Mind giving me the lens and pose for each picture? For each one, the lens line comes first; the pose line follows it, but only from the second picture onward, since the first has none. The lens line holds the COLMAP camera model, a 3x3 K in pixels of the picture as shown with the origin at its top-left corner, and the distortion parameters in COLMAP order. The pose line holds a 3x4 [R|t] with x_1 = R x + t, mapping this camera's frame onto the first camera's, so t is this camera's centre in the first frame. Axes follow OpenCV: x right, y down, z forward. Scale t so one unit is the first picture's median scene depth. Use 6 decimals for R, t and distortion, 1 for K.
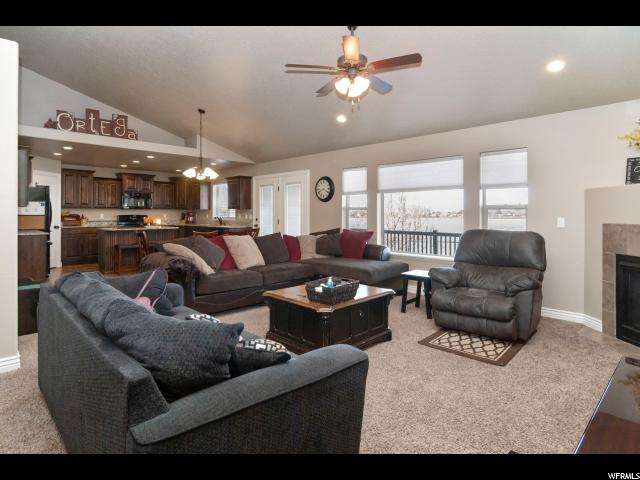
lens RADIAL K [[352.0, 0, 320.7], [0, 352.0, 215.1], [0, 0, 1]] dist [0.004426, 0.001406]
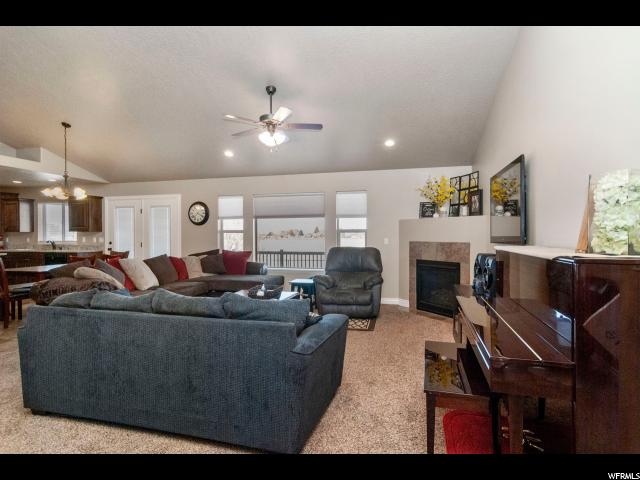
lens RADIAL K [[345.6, 0, 320.0], [0, 345.6, 240.0], [0, 0, 1]] dist [0.001939, 0.000832]
pose [[0.867369, -0.010163, 0.497561, -0.201654], [0.006075, 0.999933, 0.009833, -0.000753], [-0.497628, -0.005506, 0.867373, -0.103923]]
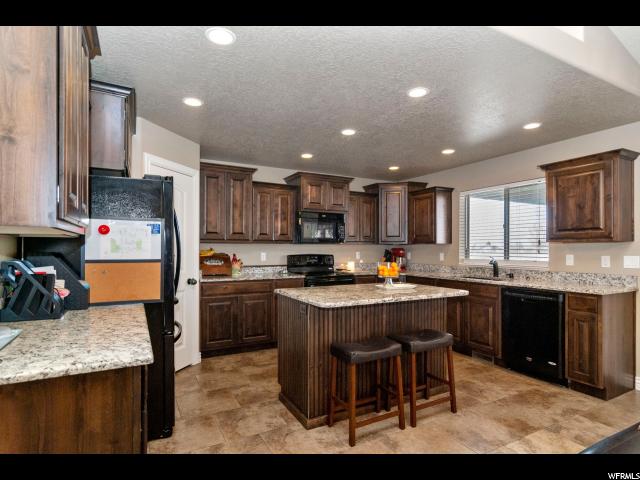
lens RADIAL K [[343.2, 0, 321.9], [0, 343.2, 247.7], [0, 0, 1]] dist [0.000721, 0.000157]
pose [[0.958486, -0.001406, -0.285136, -0.542521], [-0.000902, 0.999968, -0.007965, -0.009789], [0.285138, 0.007892, 0.958454, 0.734811]]
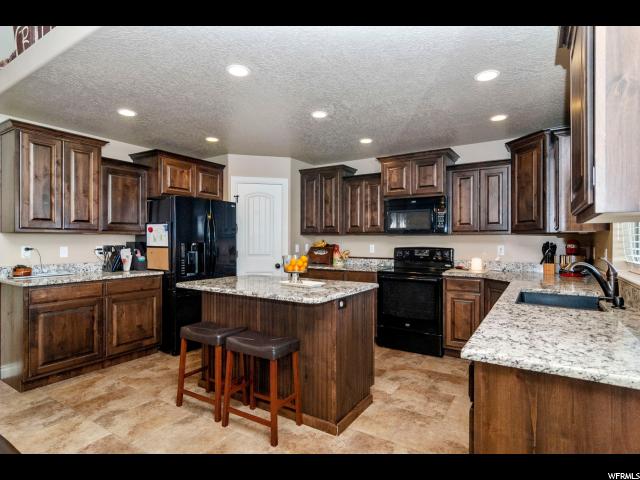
lens RADIAL K [[343.2, 0, 321.9], [0, 343.2, 247.7], [0, 0, 1]] dist [0.000721, 0.000157]
pose [[0.214198, 0.025765, -0.976450, -0.178263], [-0.008376, 0.999664, 0.024540, -0.014975], [0.976754, 0.002923, 0.214342, 1.147805]]
